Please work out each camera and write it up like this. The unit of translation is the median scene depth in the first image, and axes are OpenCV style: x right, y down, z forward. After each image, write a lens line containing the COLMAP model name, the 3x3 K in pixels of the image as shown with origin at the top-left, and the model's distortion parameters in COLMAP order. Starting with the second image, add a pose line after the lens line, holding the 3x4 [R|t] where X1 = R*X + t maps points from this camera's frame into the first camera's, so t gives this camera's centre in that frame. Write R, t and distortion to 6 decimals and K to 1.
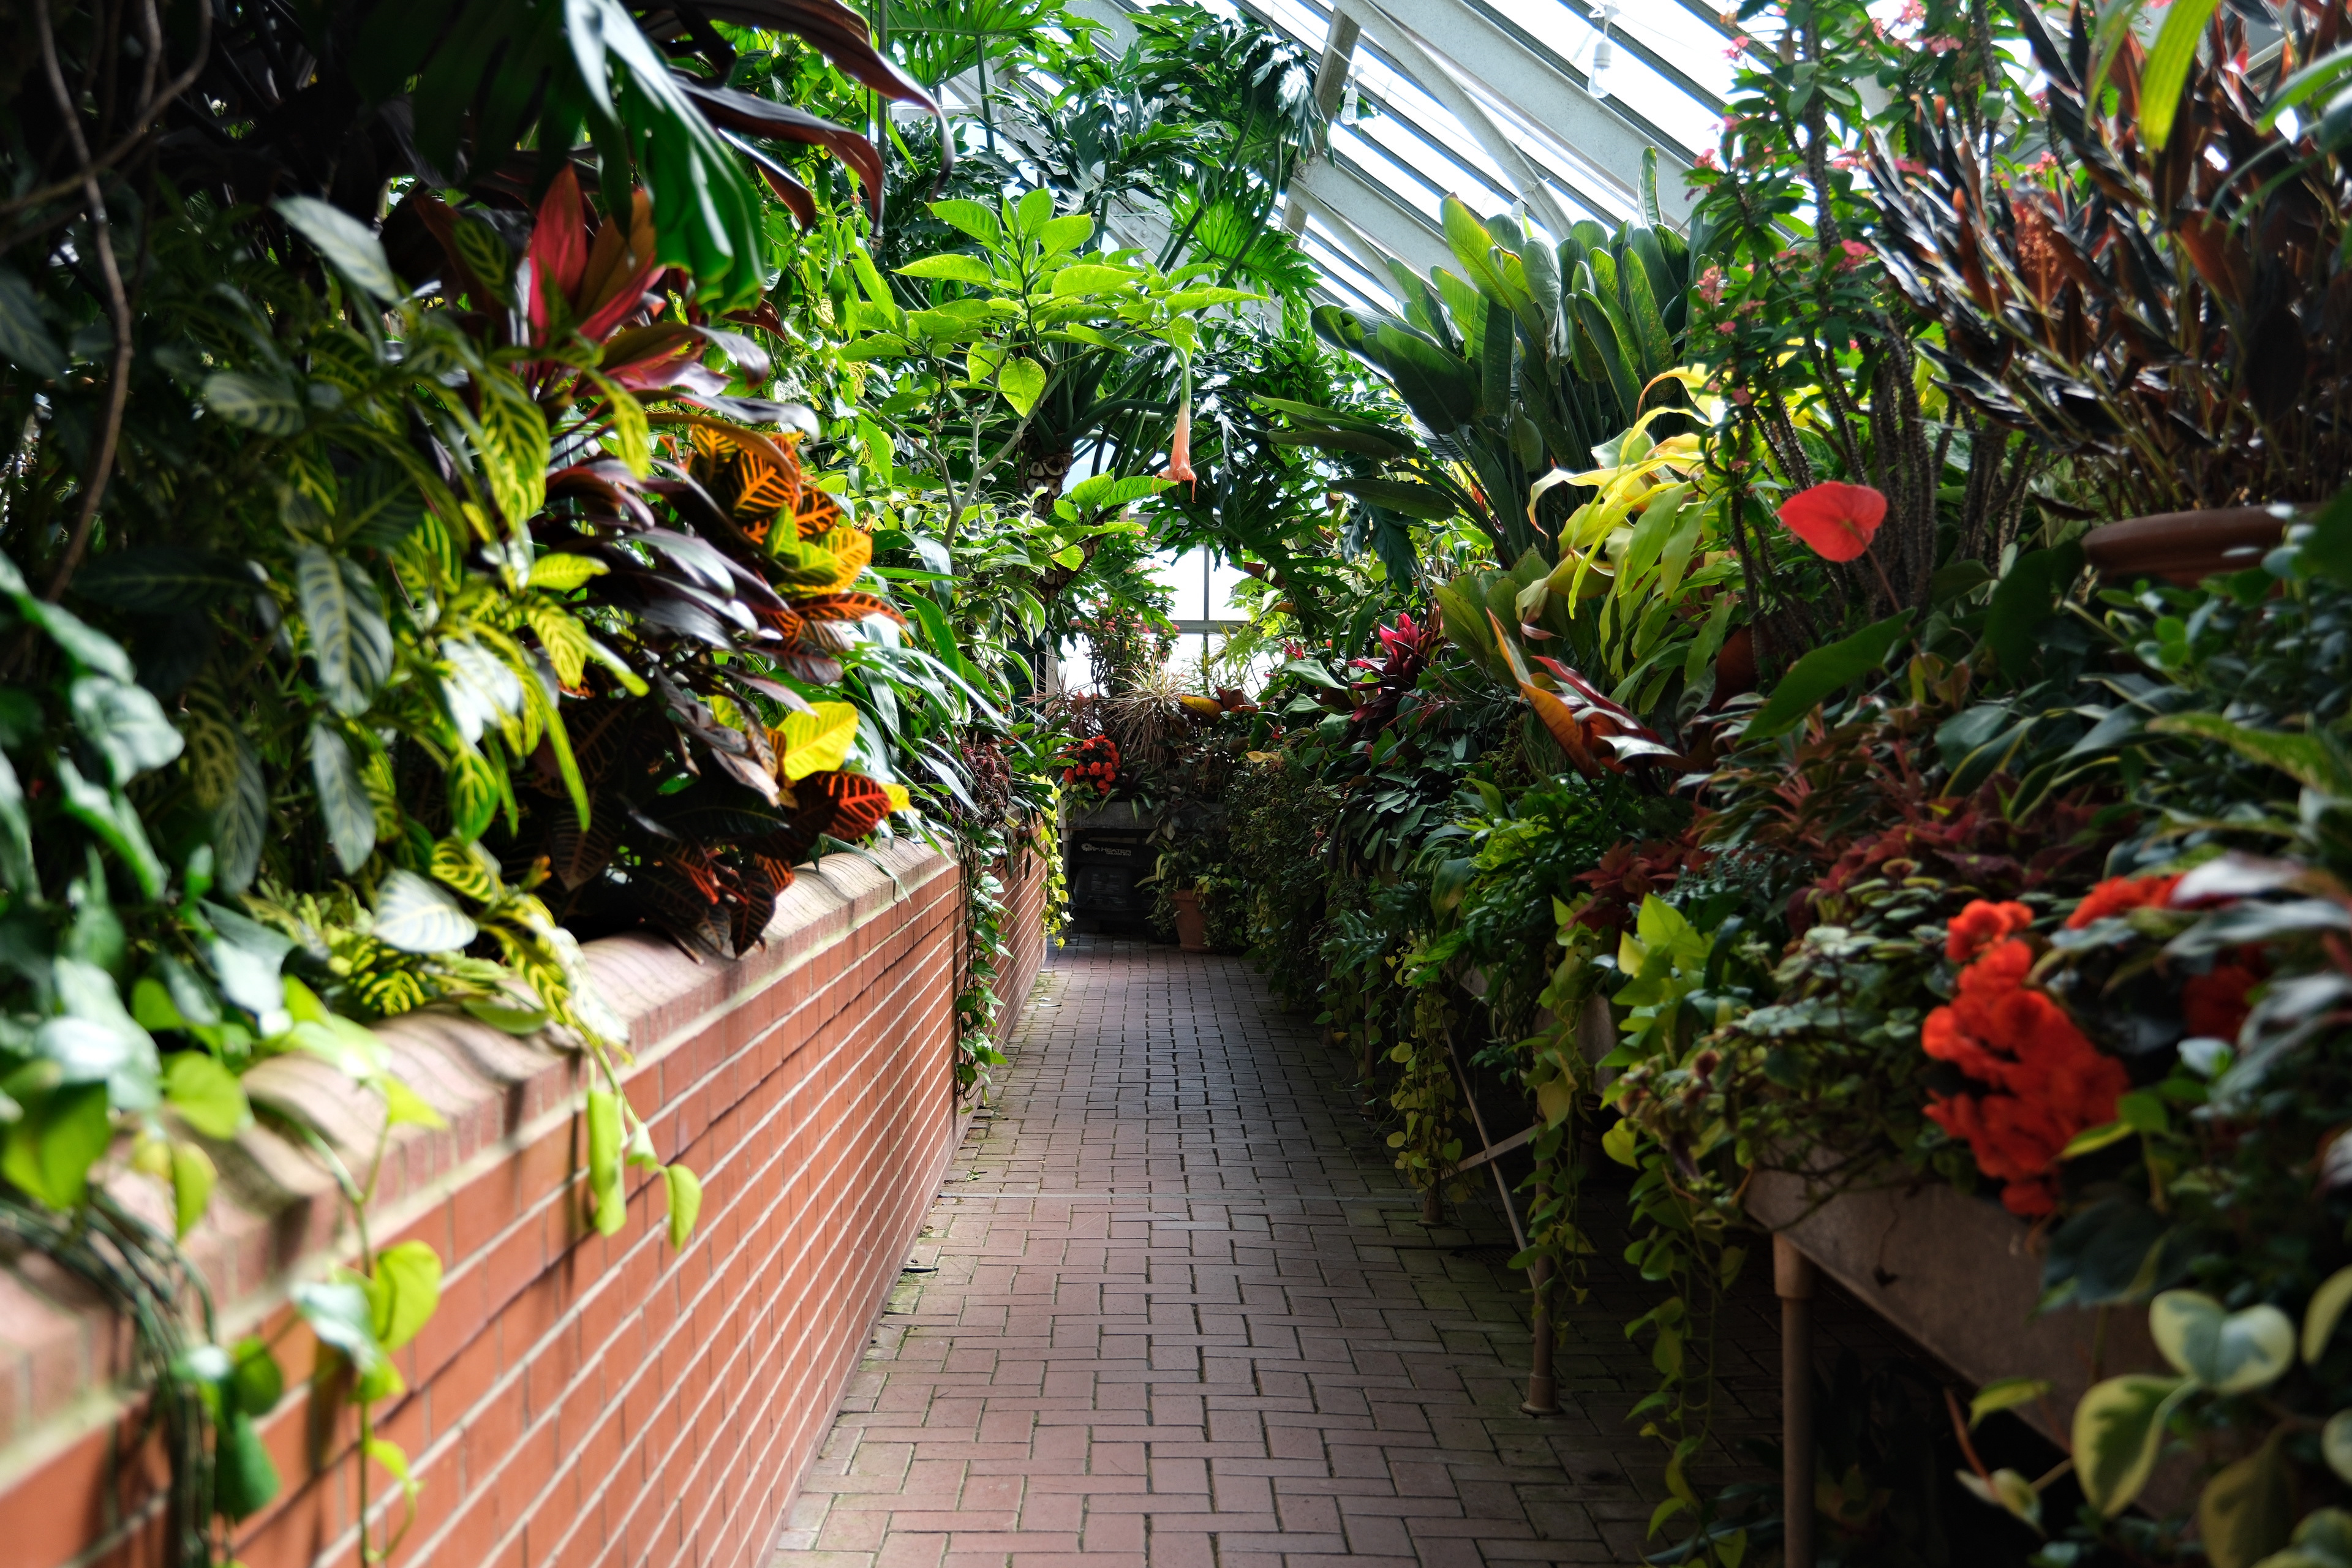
lens RADIAL K [[2485.4, 0, 1177.6], [0, 2485.4, 784.7], [0, 0, 1]] dist [0.007697, 0.000000]
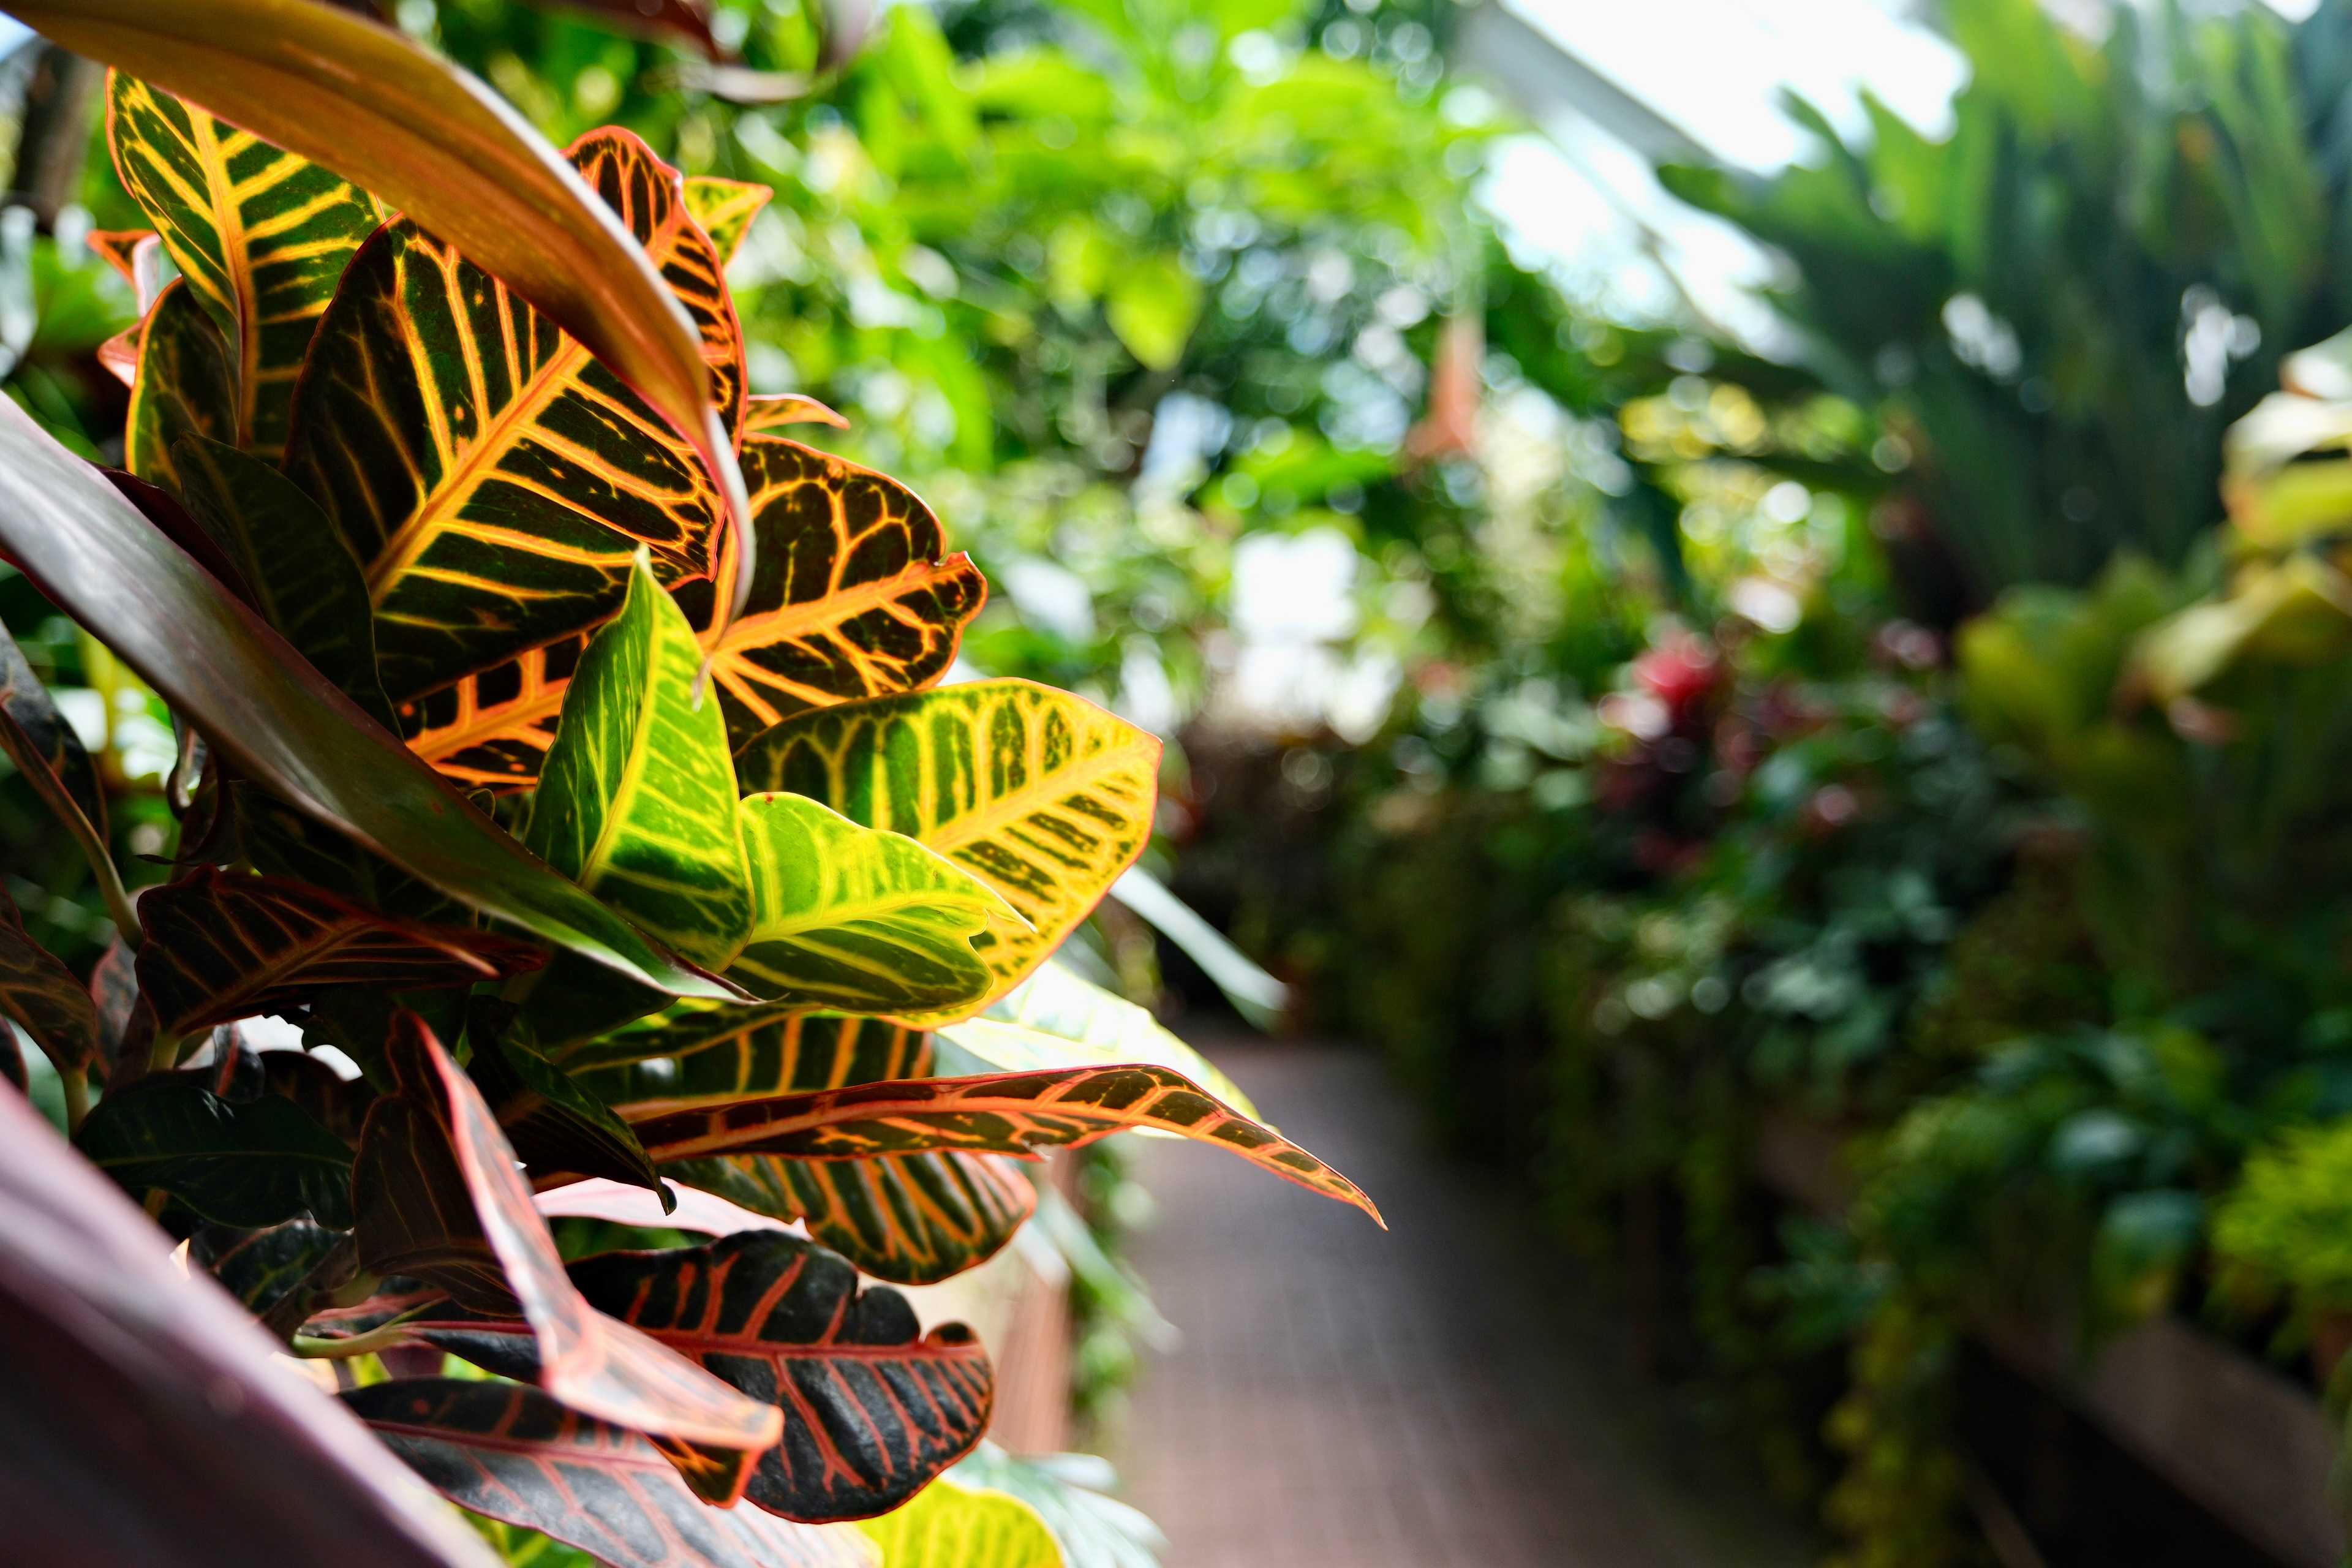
lens RADIAL K [[2464.7, 0, 1174.0], [0, 2464.7, 781.2], [0, 0, 1]] dist [-0.011233, 0.000000]
pose [[0.999786, -0.018739, -0.008794, -0.120314], [0.018784, 0.999811, 0.005078, -0.096555], [0.008698, -0.005242, 0.999948, 0.822247]]
